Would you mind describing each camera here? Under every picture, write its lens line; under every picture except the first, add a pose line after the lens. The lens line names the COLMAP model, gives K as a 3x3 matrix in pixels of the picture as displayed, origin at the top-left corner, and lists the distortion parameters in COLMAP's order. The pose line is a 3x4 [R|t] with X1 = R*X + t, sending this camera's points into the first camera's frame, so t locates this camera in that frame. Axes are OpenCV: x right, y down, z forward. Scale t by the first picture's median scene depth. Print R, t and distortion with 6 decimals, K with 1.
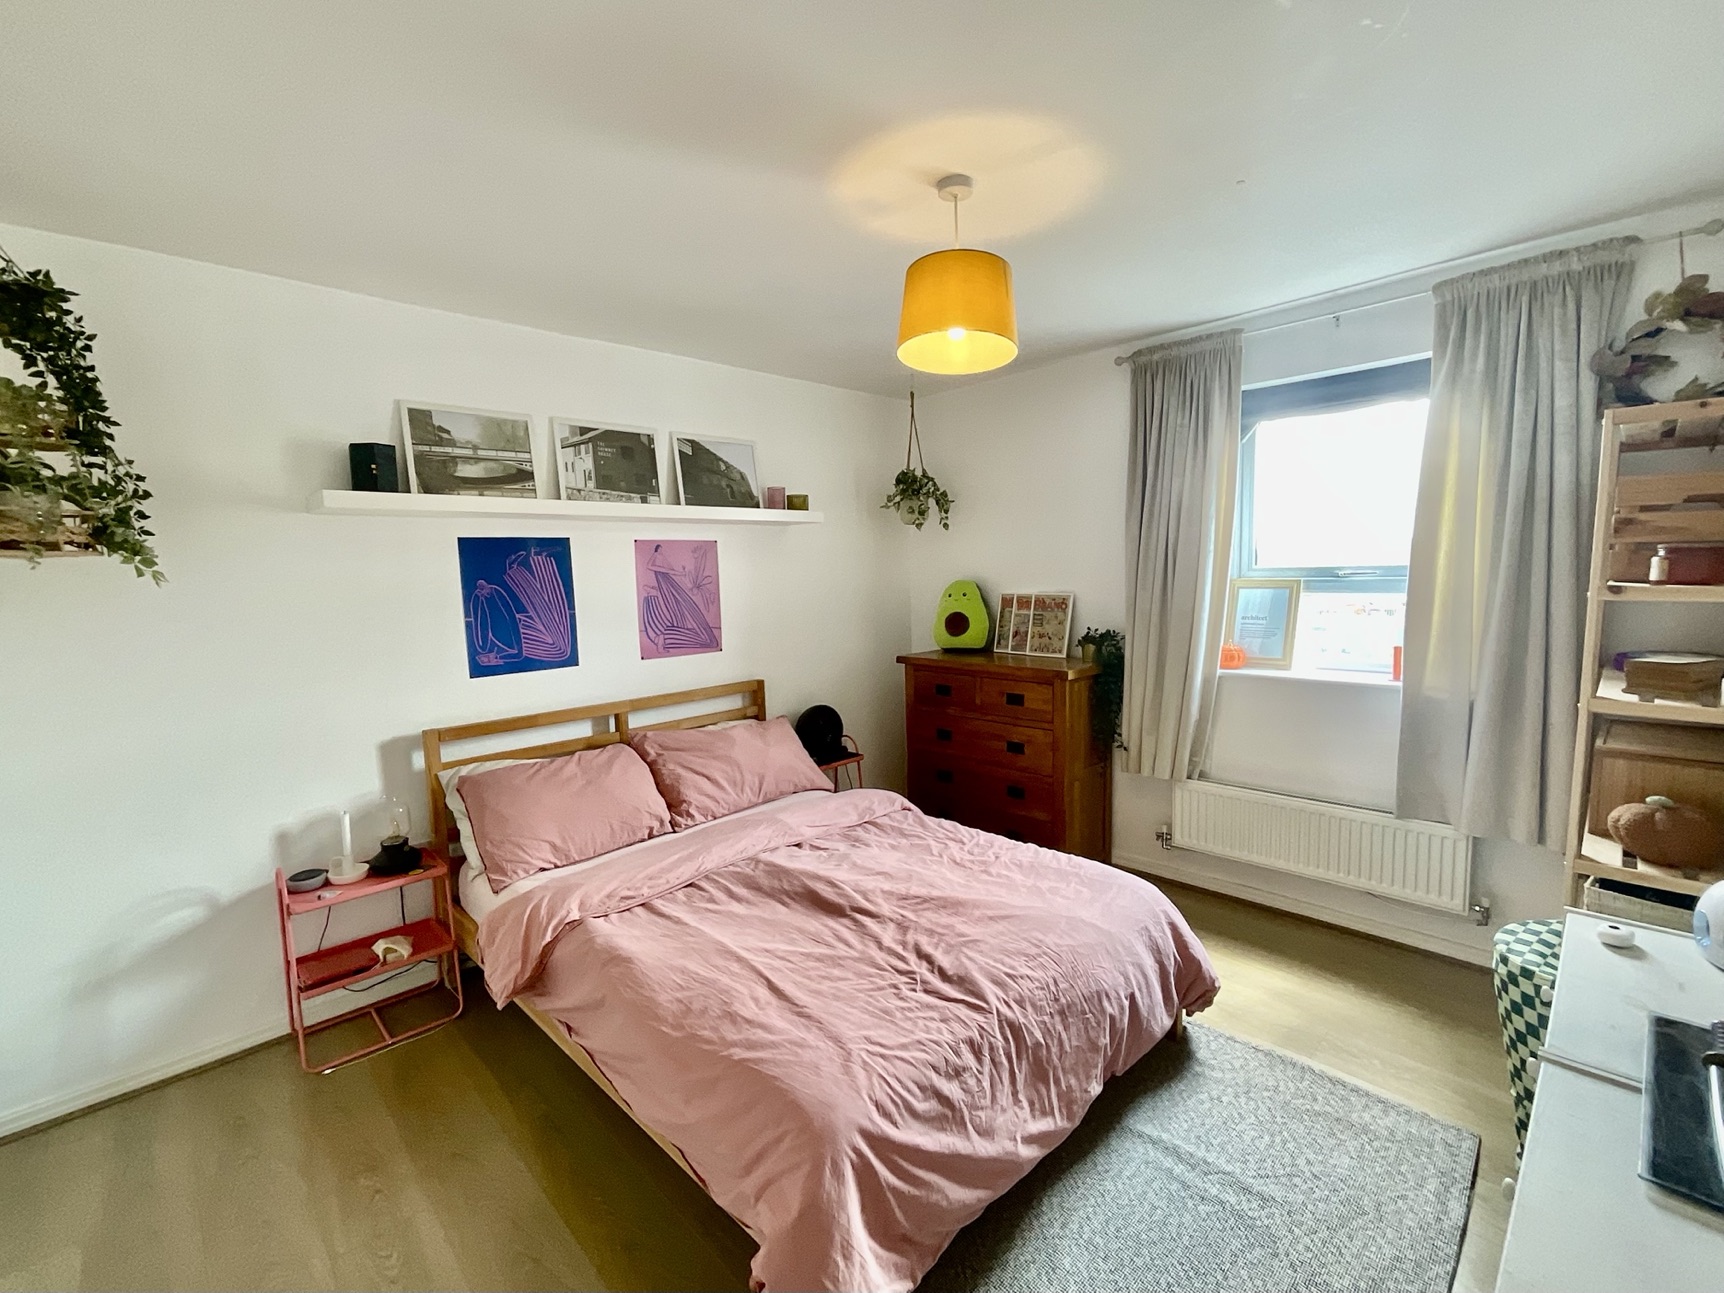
lens RADIAL K [[718.8, 0, 830.6], [0, 718.8, 644.2], [0, 0, 1]] dist [-0.017854, 0.003029]
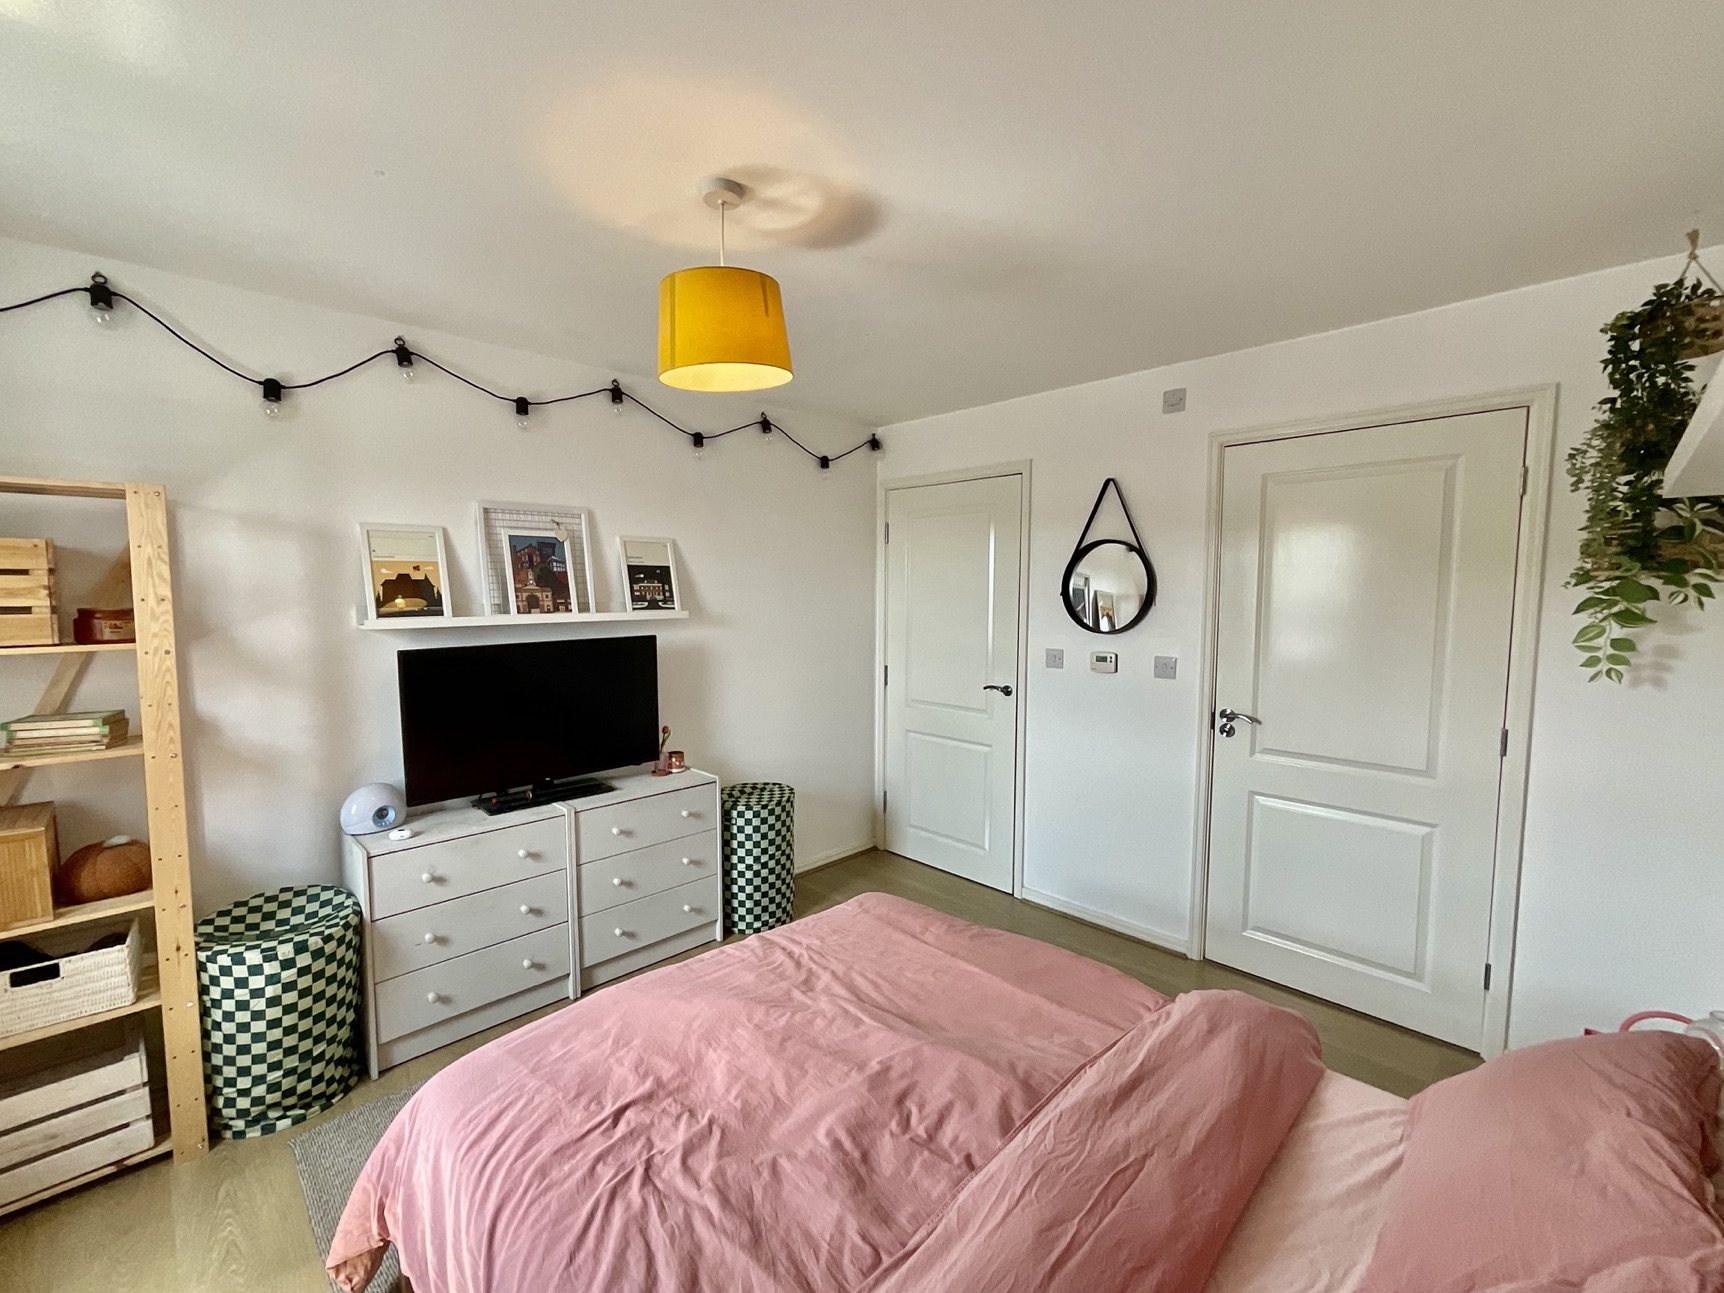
lens RADIAL K [[724.0, 0, 880.3], [0, 724.0, 651.1], [0, 0, 1]] dist [0.000263, 0.000268]
pose [[-0.999443, 0.030252, -0.014112, 0.011058], [0.027103, 0.982176, 0.185999, -0.187958], [0.019487, 0.185513, -0.982449, 1.583537]]
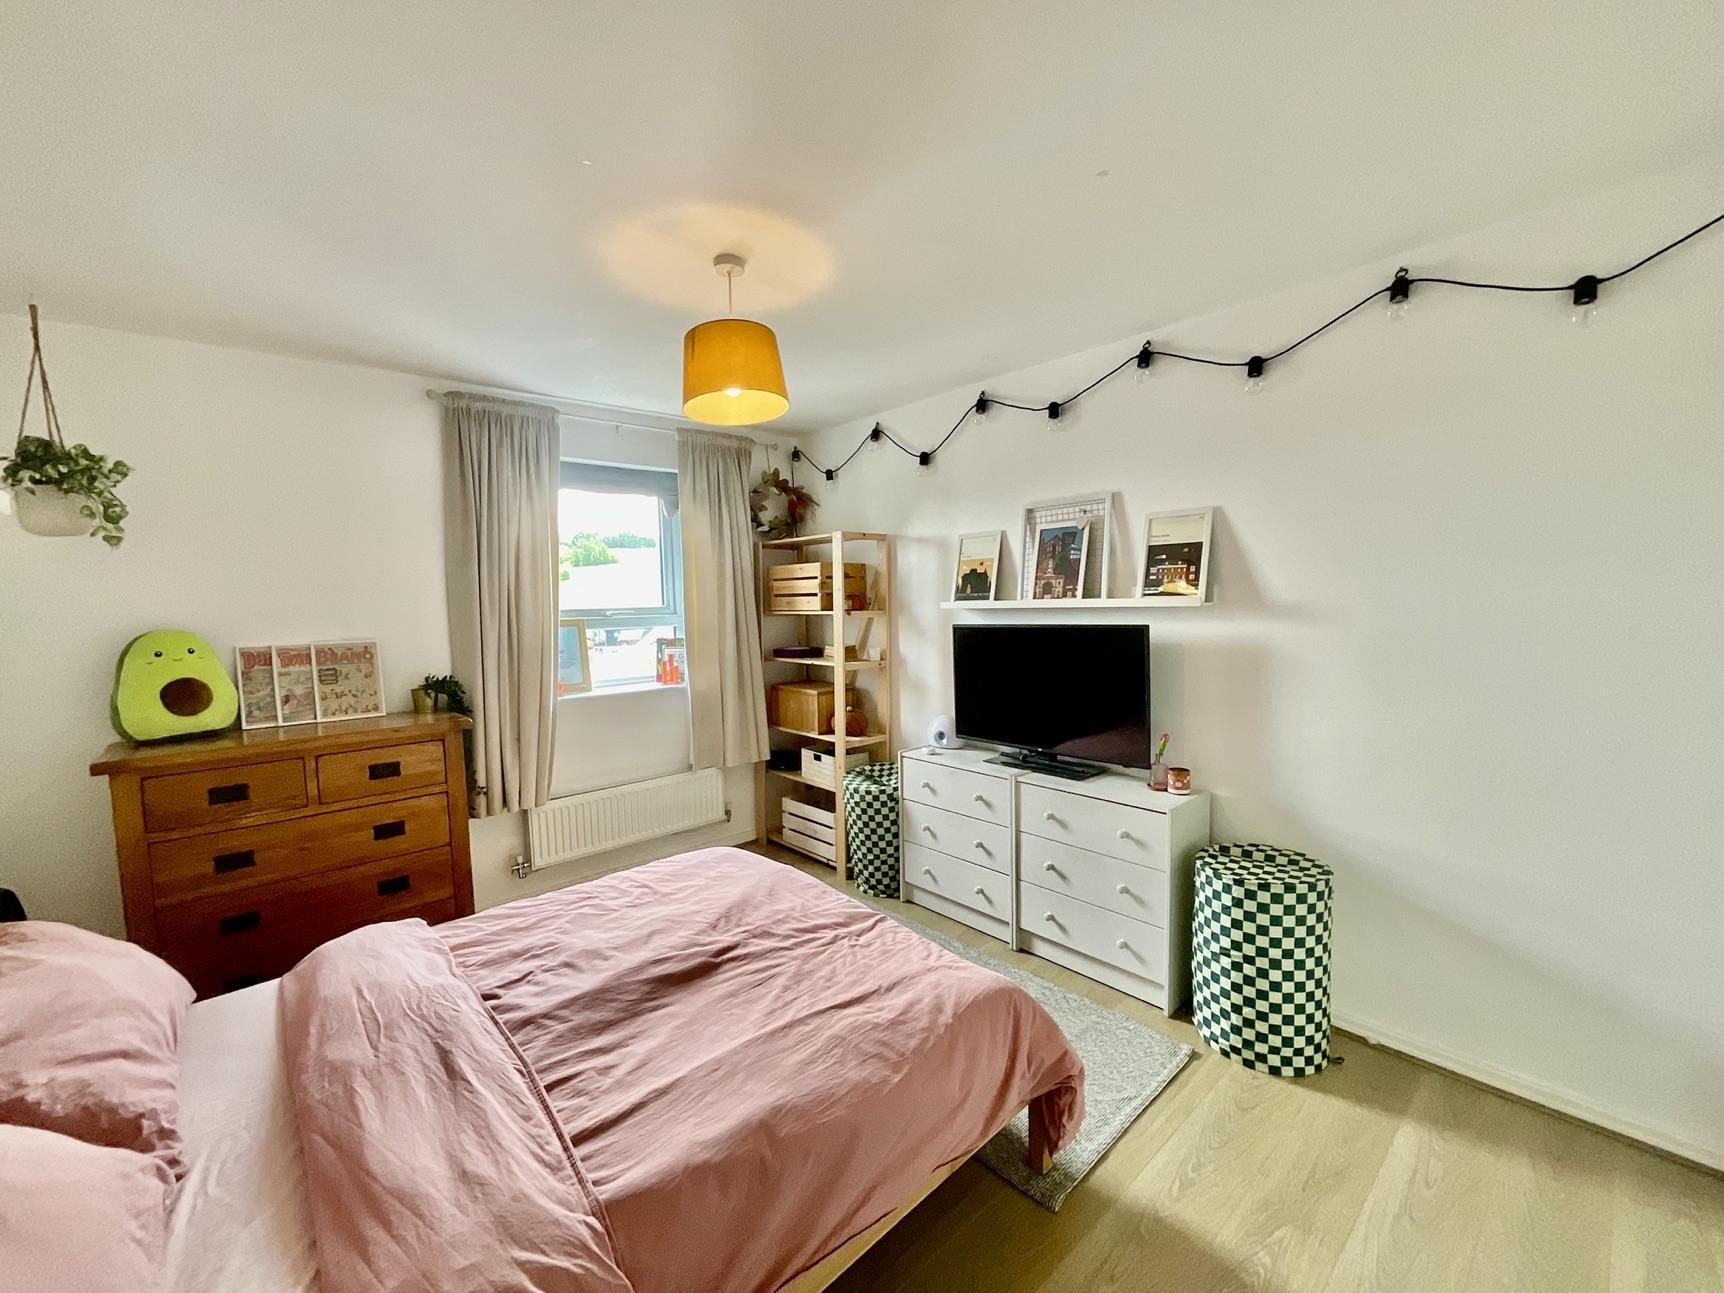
lens RADIAL K [[696.7, 0, 852.7], [0, 696.7, 648.9], [0, 0, 1]] dist [-0.002570, 0.000273]
pose [[0.053311, -0.045717, 0.997531, -0.753737], [0.122229, 0.991739, 0.038920, -0.038372], [-0.991069, 0.119852, 0.058459, 0.637331]]
